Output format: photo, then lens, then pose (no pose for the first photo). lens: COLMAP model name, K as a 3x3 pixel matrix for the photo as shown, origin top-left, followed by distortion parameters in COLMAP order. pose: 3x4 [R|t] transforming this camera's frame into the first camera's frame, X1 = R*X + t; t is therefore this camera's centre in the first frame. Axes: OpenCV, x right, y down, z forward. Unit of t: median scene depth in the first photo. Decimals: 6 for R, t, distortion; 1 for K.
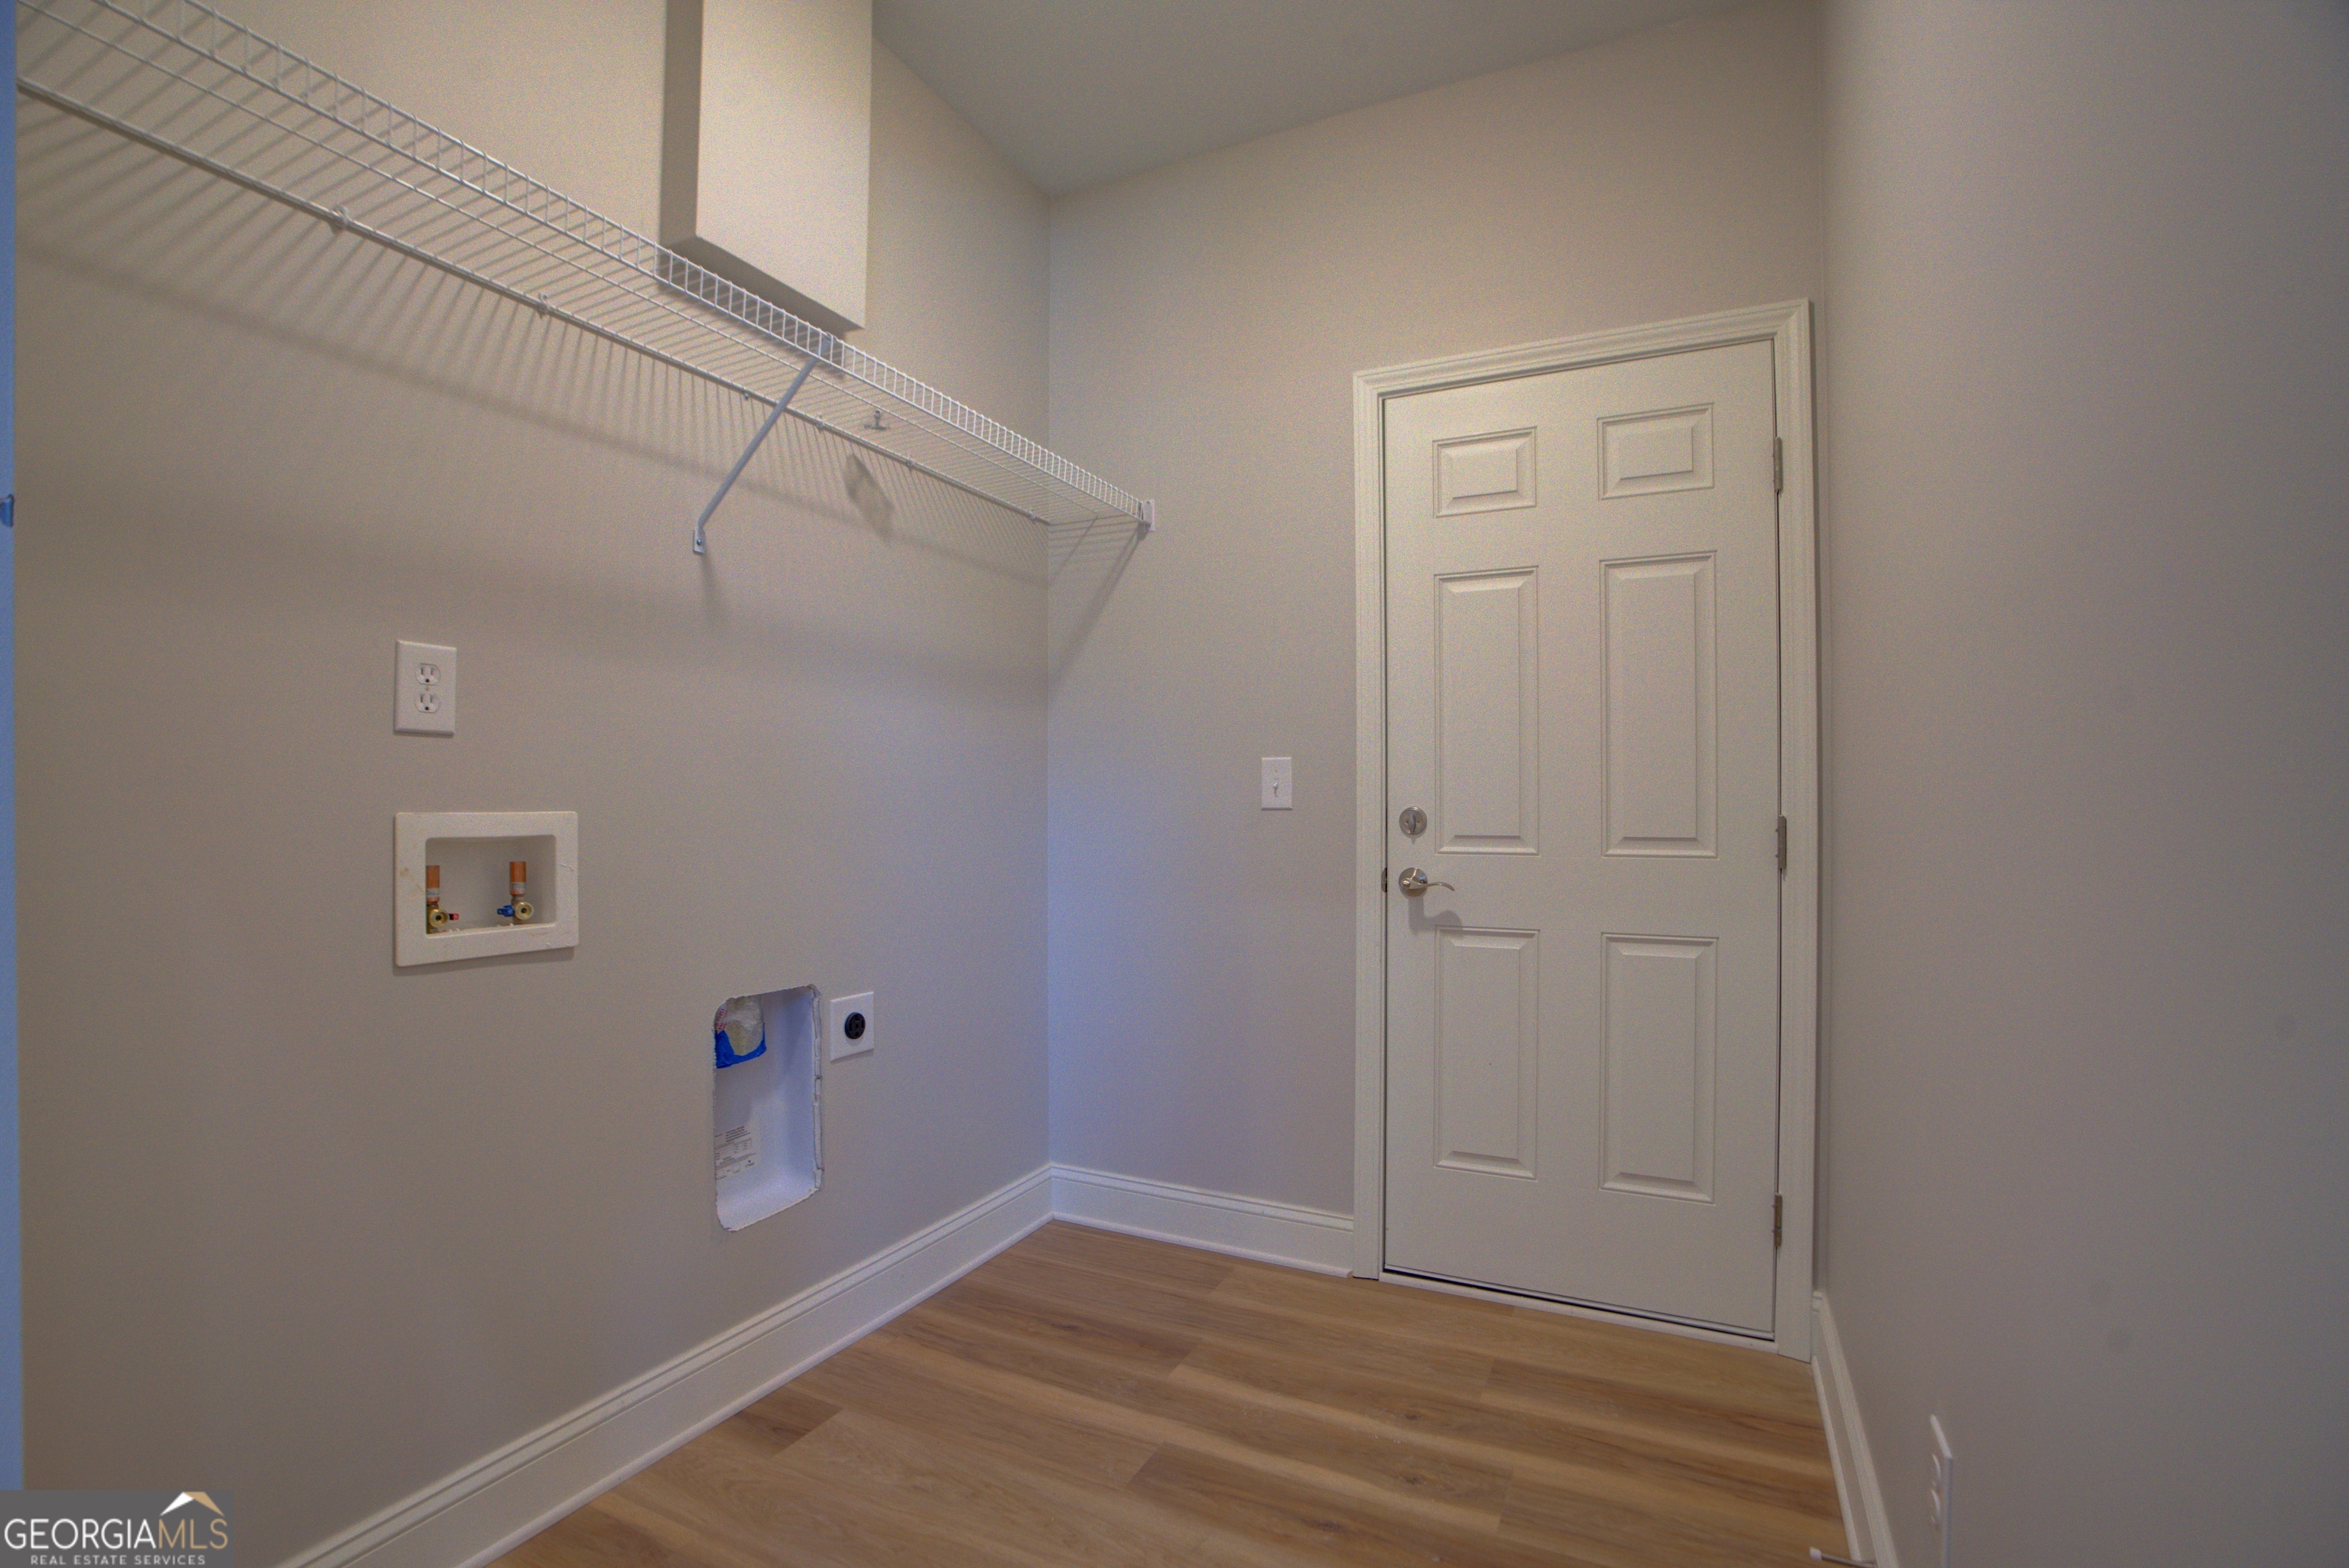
lens RADIAL K [[1067.8, 0, 1185.5], [0, 1067.8, 804.1], [0, 0, 1]] dist [-0.070926, 0.029564]
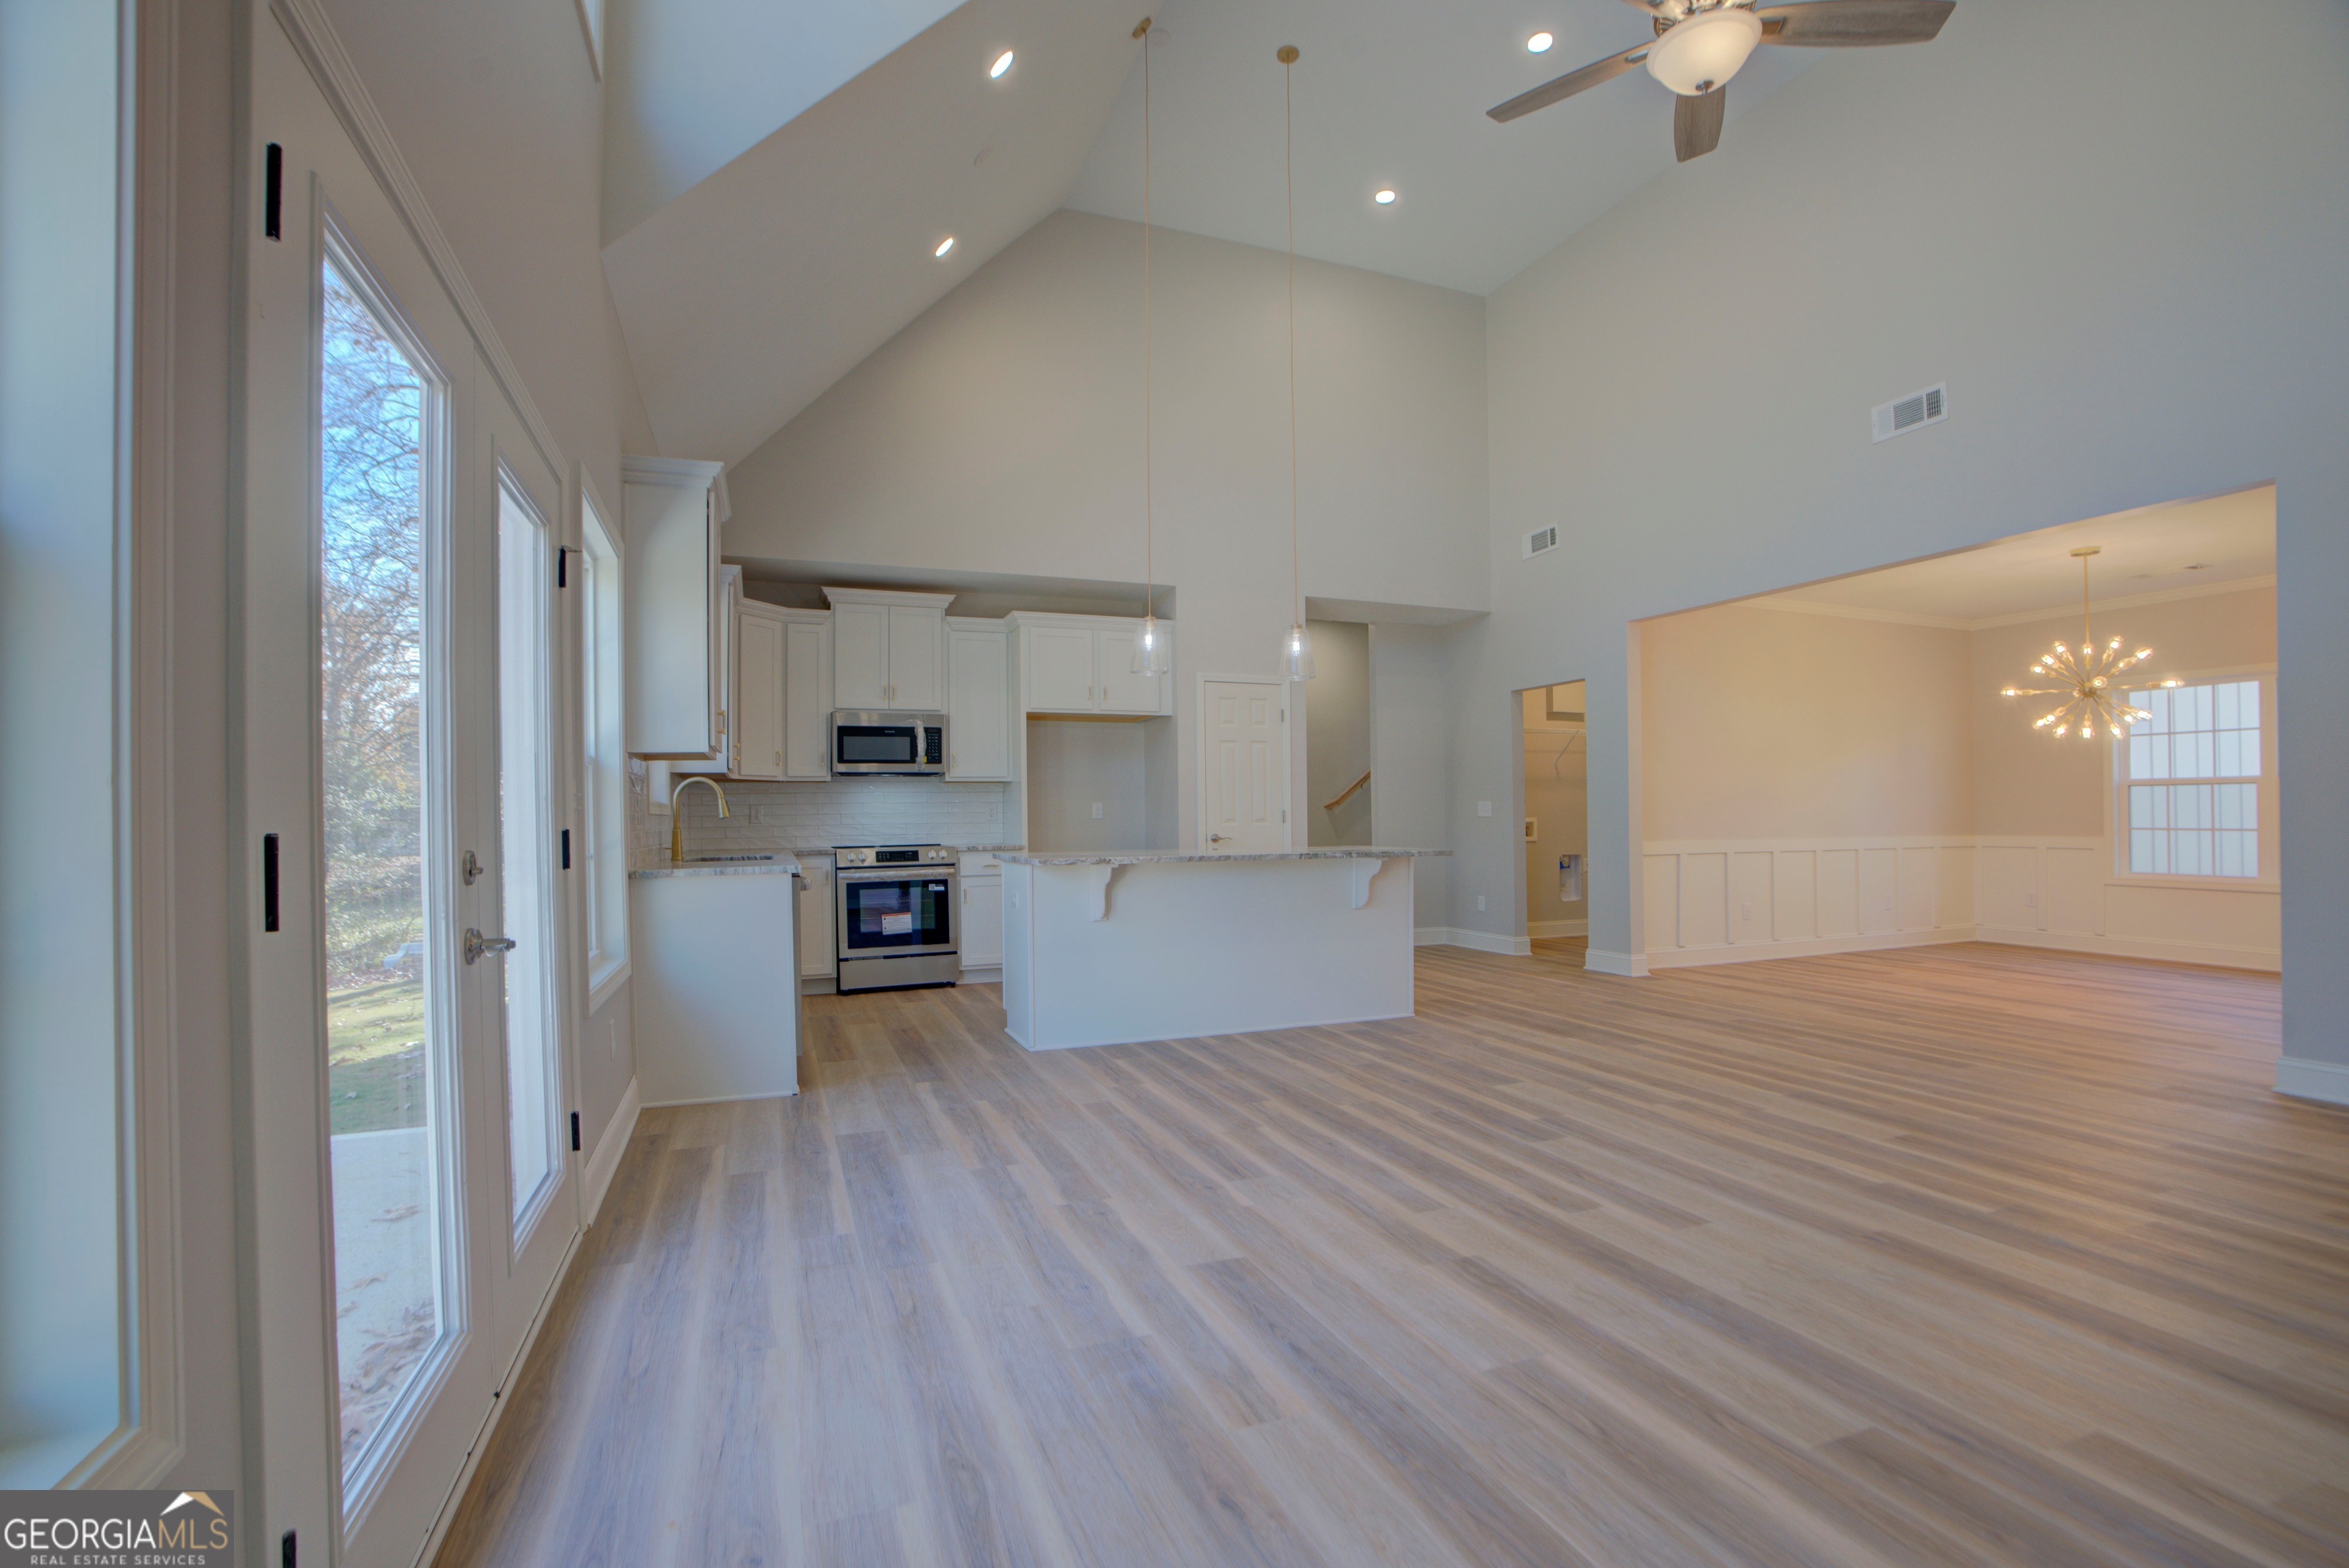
lens RADIAL K [[1067.8, 0, 1185.5], [0, 1067.8, 804.1], [0, 0, 1]] dist [-0.070926, 0.029564]
pose [[0.738796, -0.014922, -0.673763, 1.516676], [0.015985, 0.999862, -0.004616, -0.057069], [0.673739, -0.007360, 0.738933, -3.642923]]
